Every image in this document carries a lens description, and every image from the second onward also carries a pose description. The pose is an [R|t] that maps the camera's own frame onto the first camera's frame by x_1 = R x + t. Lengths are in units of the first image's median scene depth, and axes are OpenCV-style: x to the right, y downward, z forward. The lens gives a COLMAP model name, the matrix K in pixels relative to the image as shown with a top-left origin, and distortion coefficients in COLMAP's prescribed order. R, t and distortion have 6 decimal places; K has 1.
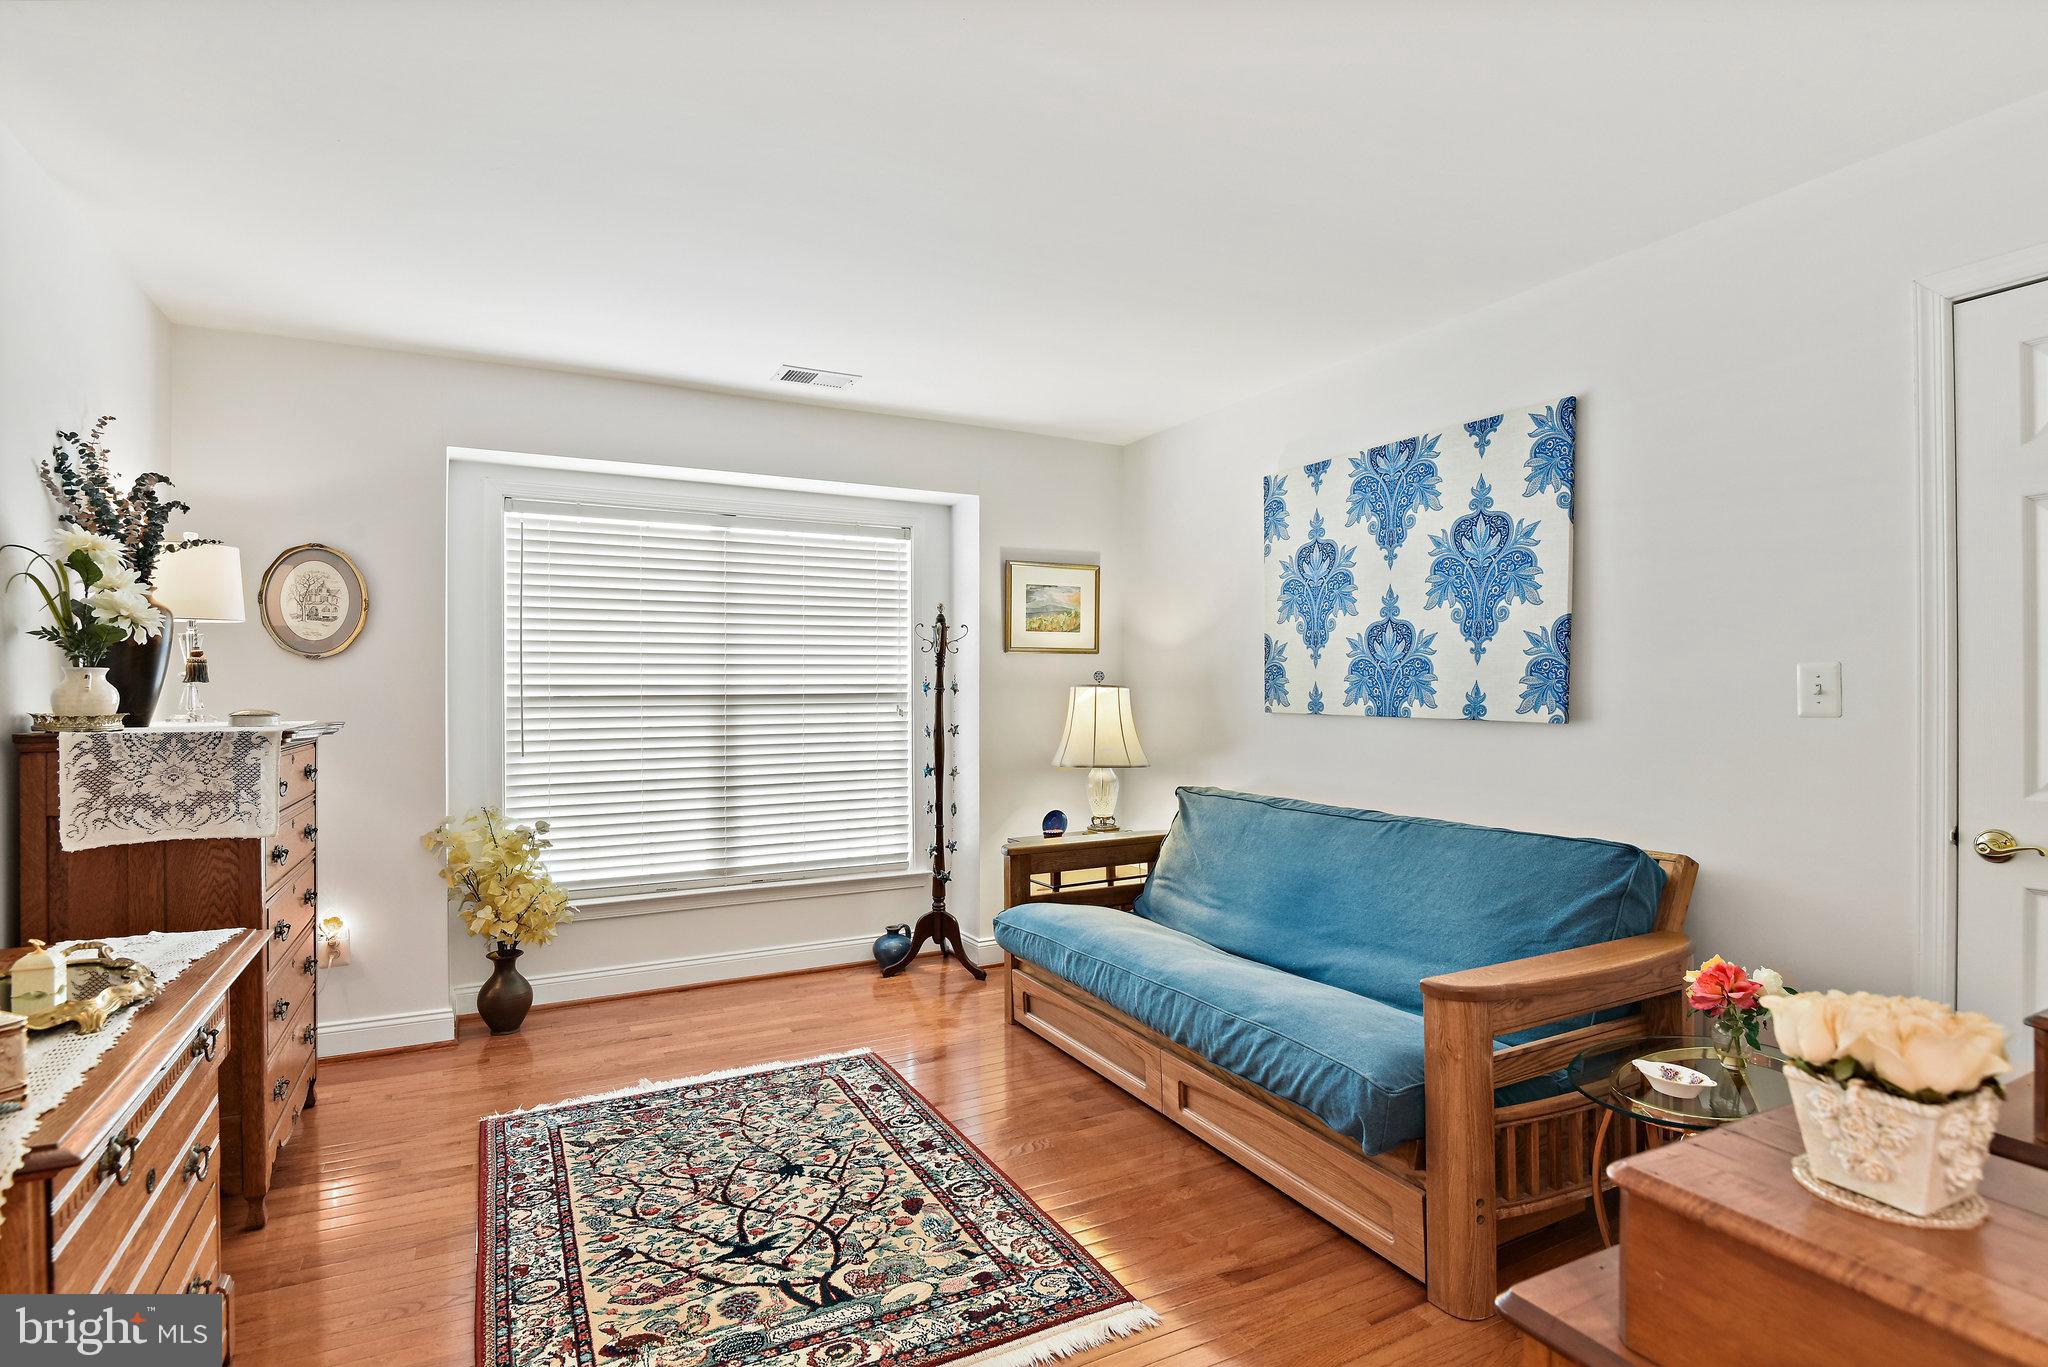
lens RADIAL K [[994.2, 0, 1029.4], [0, 994.2, 690.5], [0, 0, 1]] dist [-0.011505, -0.006203]
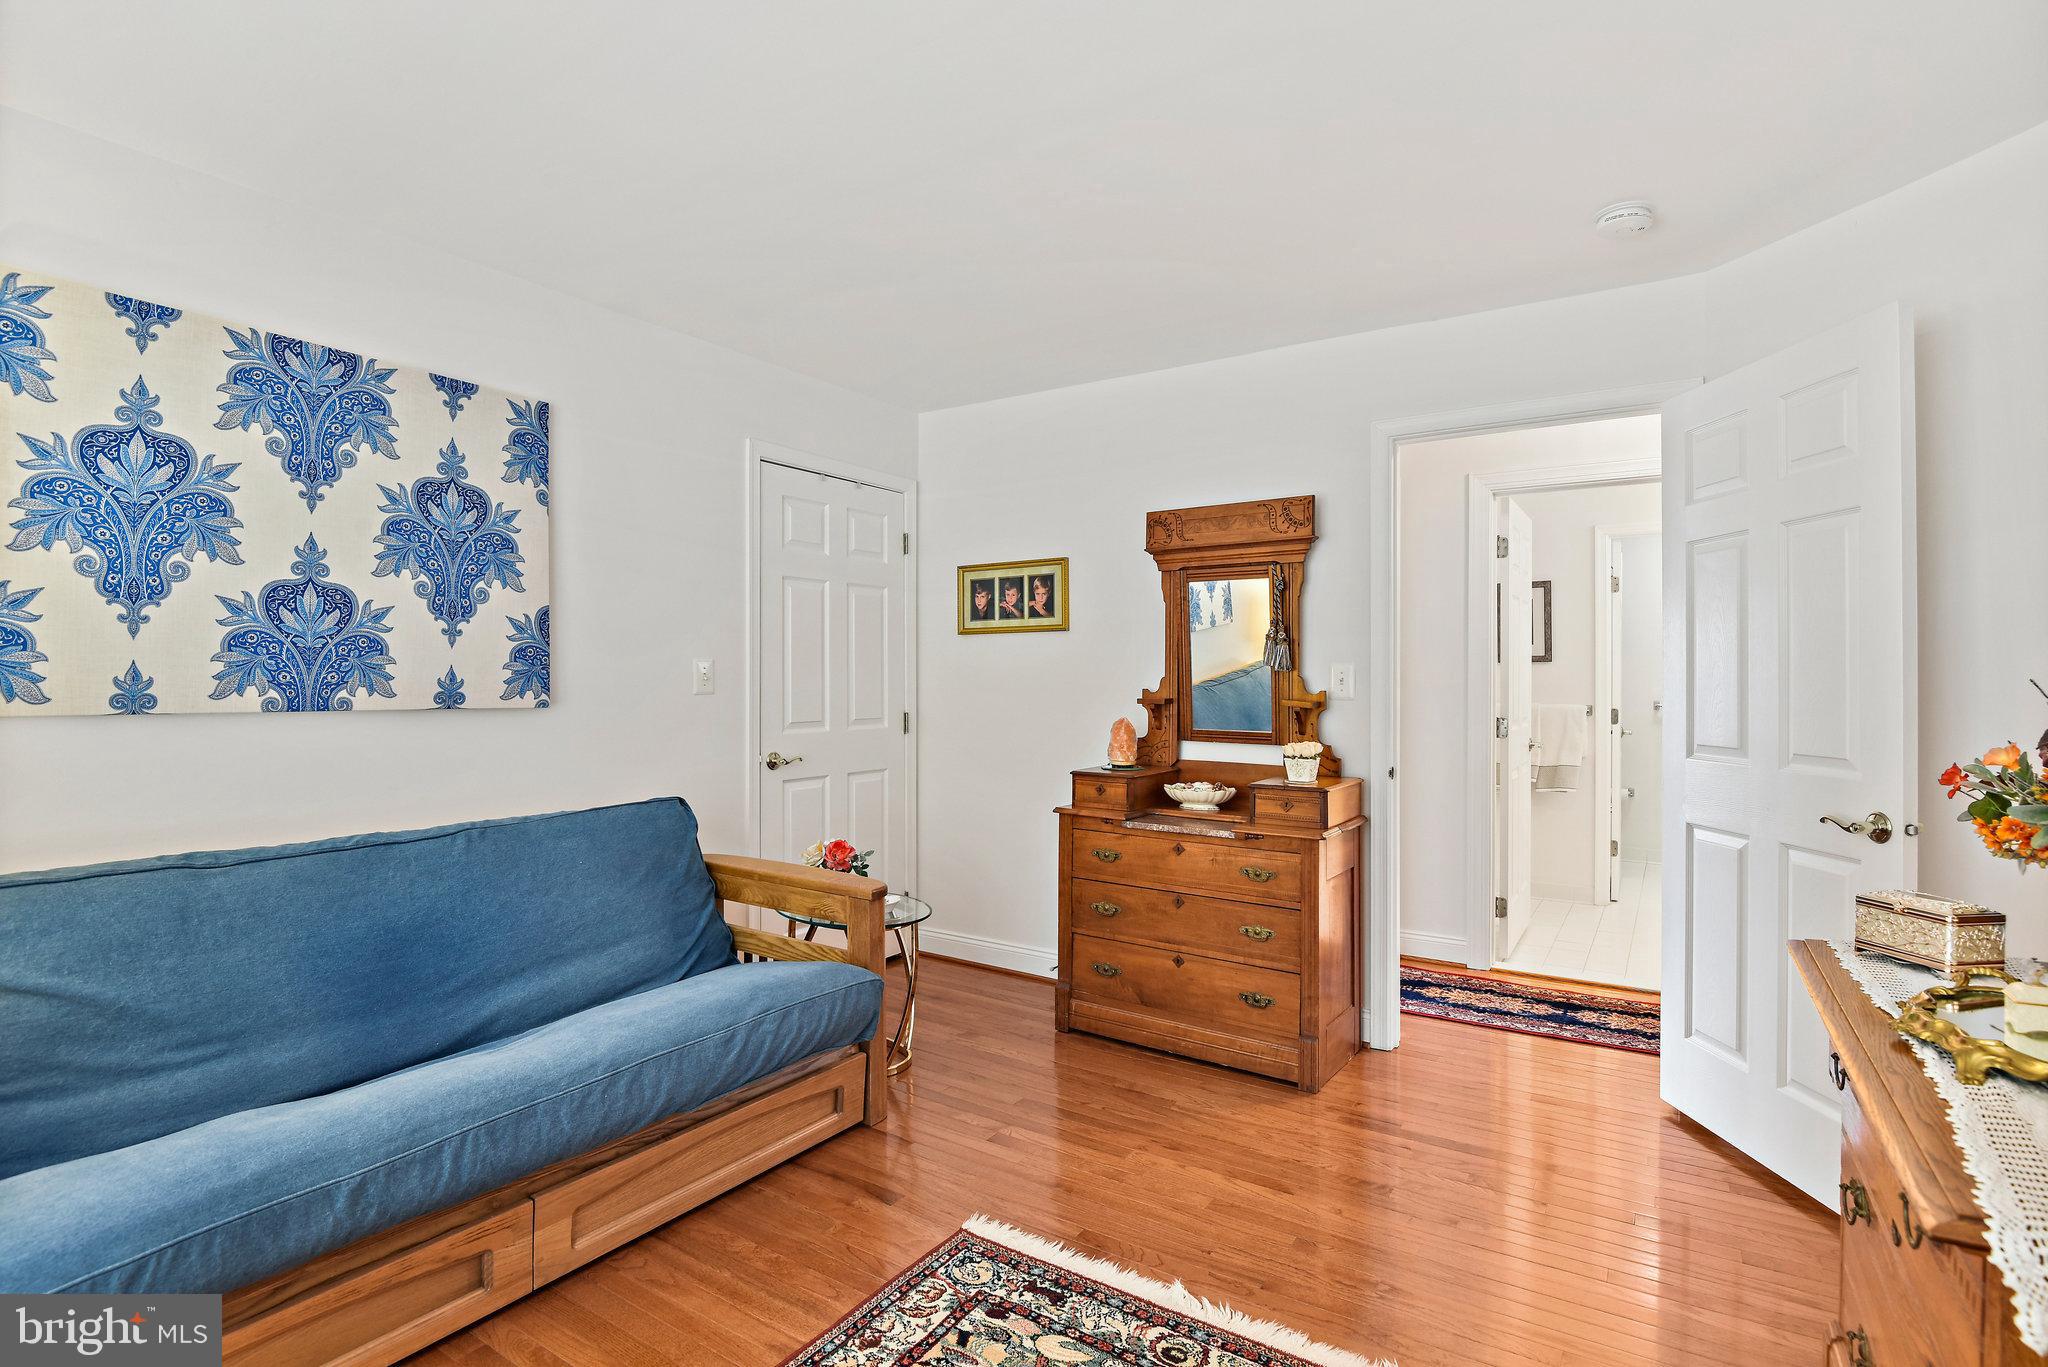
lens RADIAL K [[994.2, 0, 1031.4], [0, 994.2, 675.8], [0, 0, 1]] dist [-0.011505, -0.006203]
pose [[-0.479891, 0.000866, 0.877327, -0.589396], [-0.003059, 0.999992, -0.002661, 0.000460], [-0.877323, -0.003960, -0.479885, 0.957677]]
